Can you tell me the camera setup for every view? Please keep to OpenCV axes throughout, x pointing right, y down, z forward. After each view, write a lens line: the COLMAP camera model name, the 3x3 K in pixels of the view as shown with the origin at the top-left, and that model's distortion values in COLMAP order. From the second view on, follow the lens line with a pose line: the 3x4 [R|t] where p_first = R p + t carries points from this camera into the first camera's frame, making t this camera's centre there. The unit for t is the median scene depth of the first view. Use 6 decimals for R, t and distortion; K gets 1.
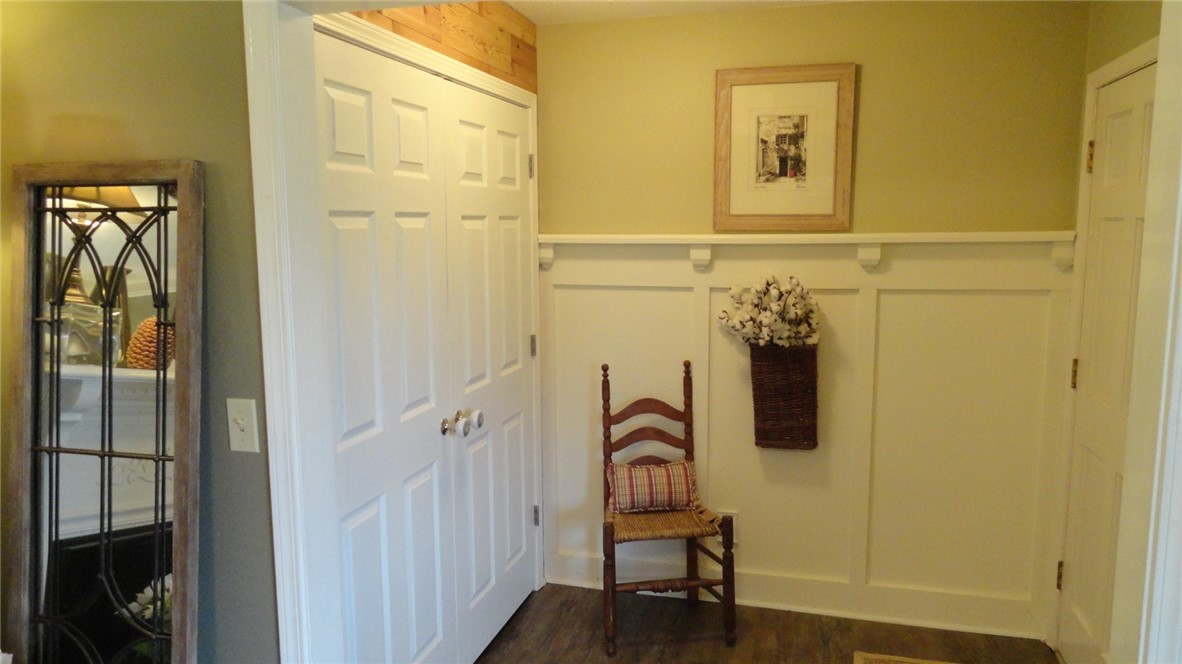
lens RADIAL K [[815.1, 0, 596.6], [0, 815.1, 331.7], [0, 0, 1]] dist [-0.002084, 0.010411]
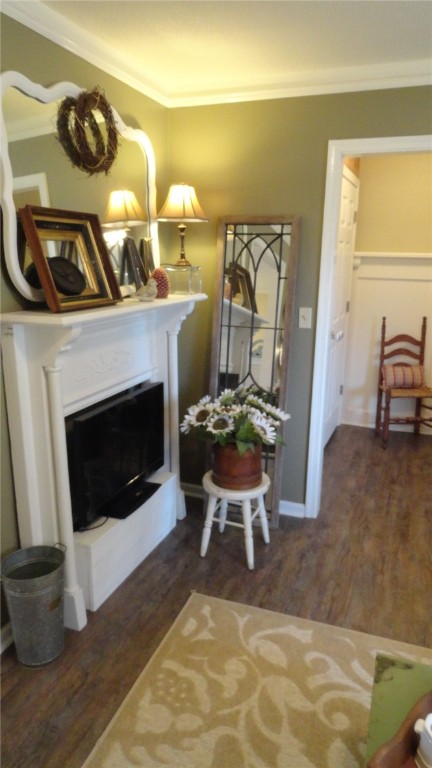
lens RADIAL K [[529.6, 0, 217.3], [0, 529.6, 388.4], [0, 0, 1]] dist [-0.002084, 0.010411]
pose [[0.994750, 0.044214, -0.092286, -0.276944], [-0.033114, 0.992399, 0.118520, 0.074705], [0.096825, -0.114842, 0.988654, -0.386564]]
